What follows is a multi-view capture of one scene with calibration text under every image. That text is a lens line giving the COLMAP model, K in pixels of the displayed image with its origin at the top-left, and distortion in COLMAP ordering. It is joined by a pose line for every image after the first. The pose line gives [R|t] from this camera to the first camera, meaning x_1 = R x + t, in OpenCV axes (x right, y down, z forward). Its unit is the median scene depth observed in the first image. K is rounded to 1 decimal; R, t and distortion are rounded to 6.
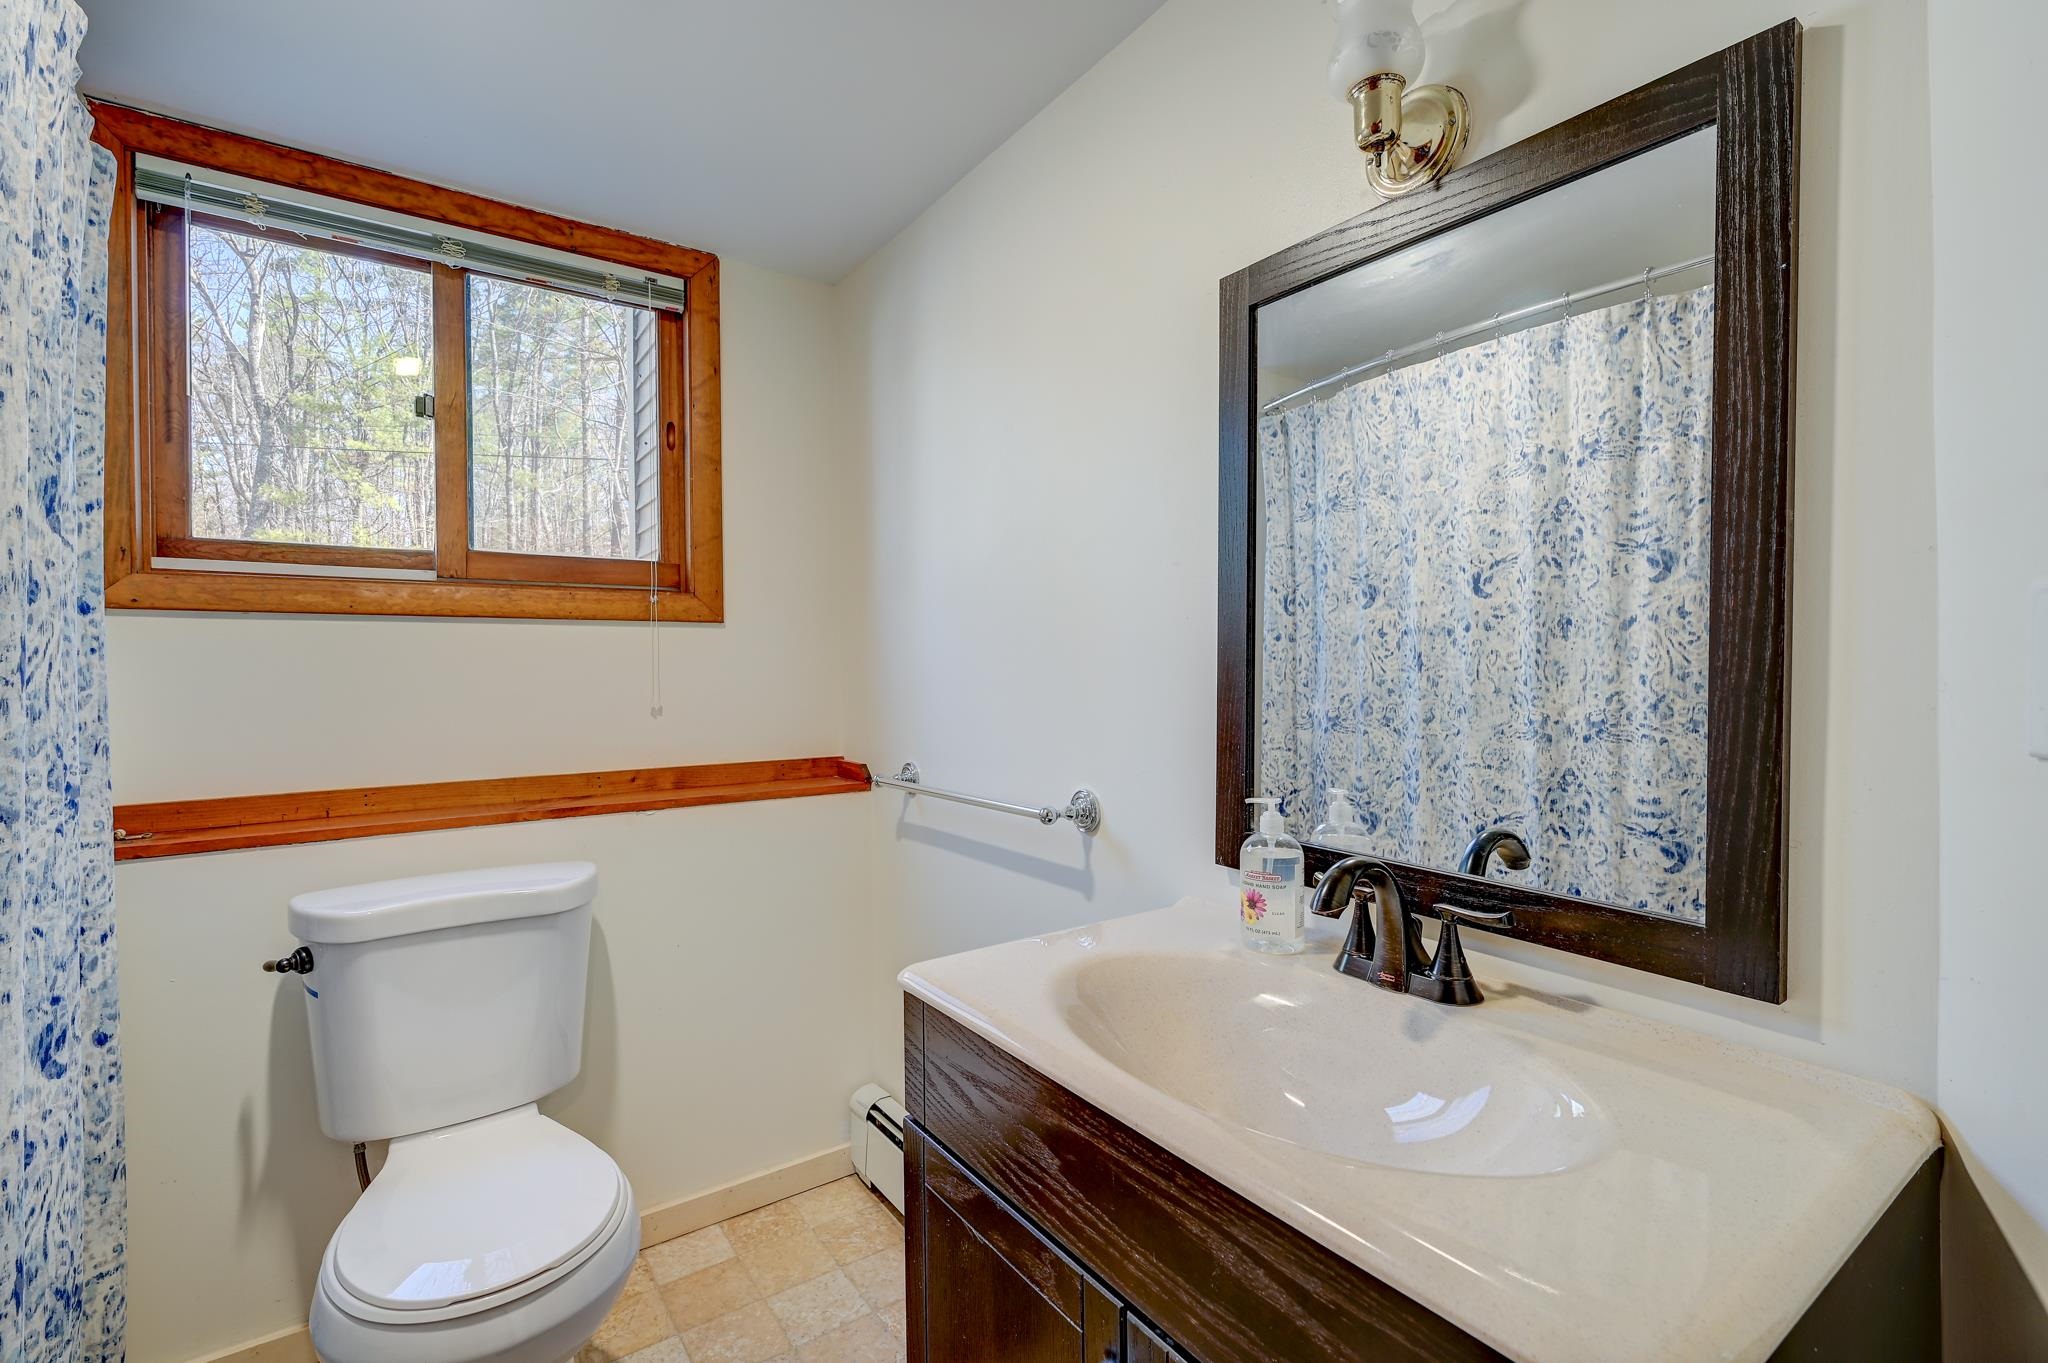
lens RADIAL K [[914.5, 0, 1027.0], [0, 914.5, 673.8], [0, 0, 1]] dist [-0.000614, 0.000246]
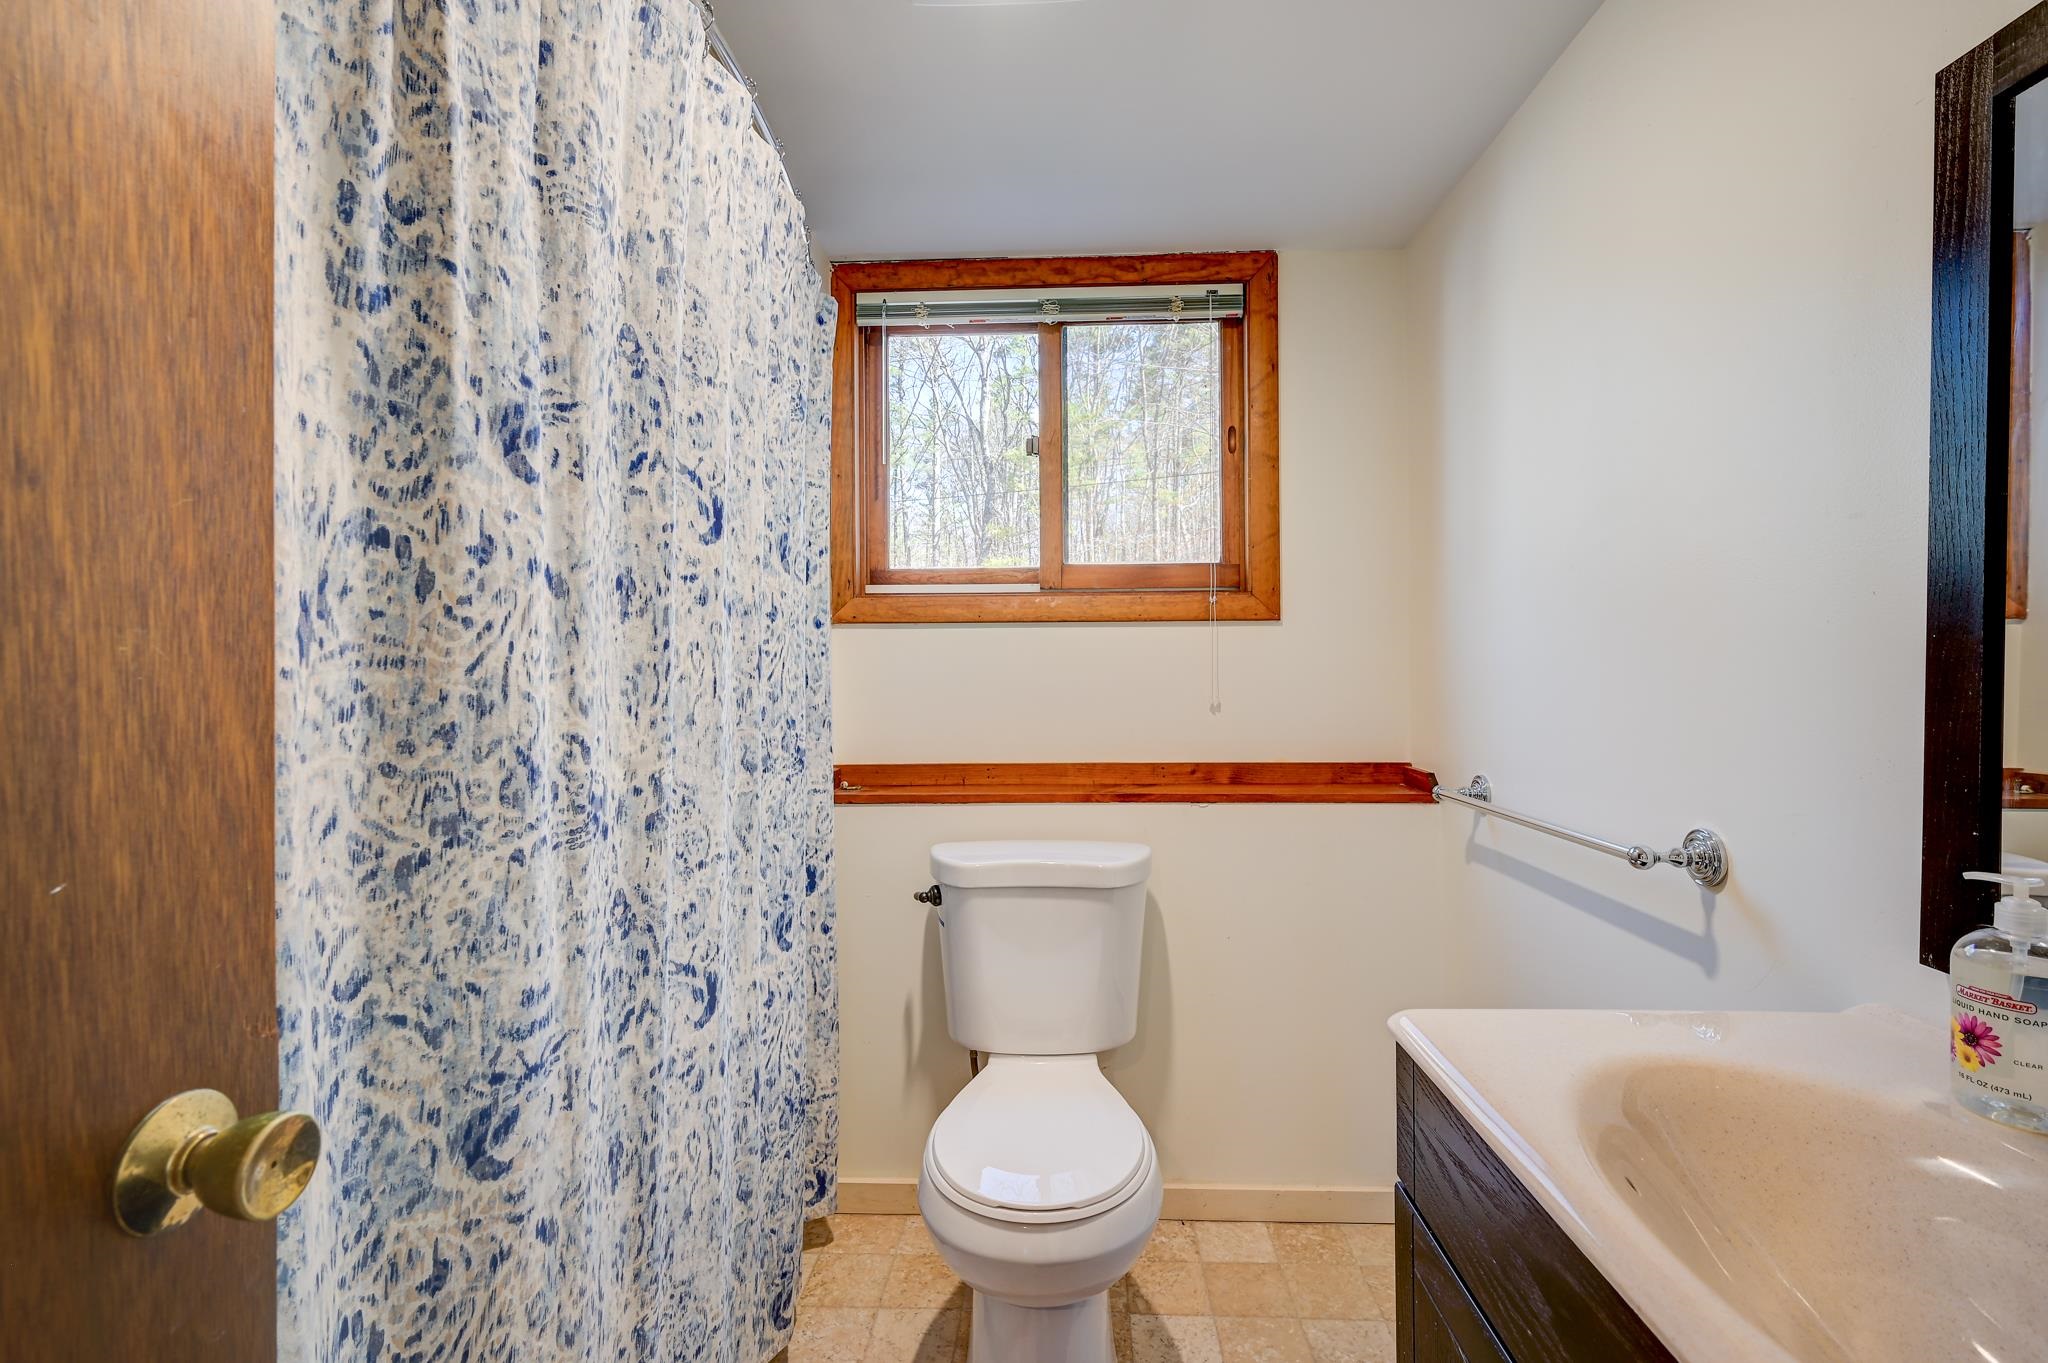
lens RADIAL K [[914.5, 0, 1027.0], [0, 914.5, 673.8], [0, 0, 1]] dist [-0.000614, 0.000246]
pose [[0.788276, 0.005720, -0.615295, 0.080154], [-0.003626, 0.999983, 0.004651, -0.001796], [0.615311, -0.001436, 0.788283, 0.064123]]
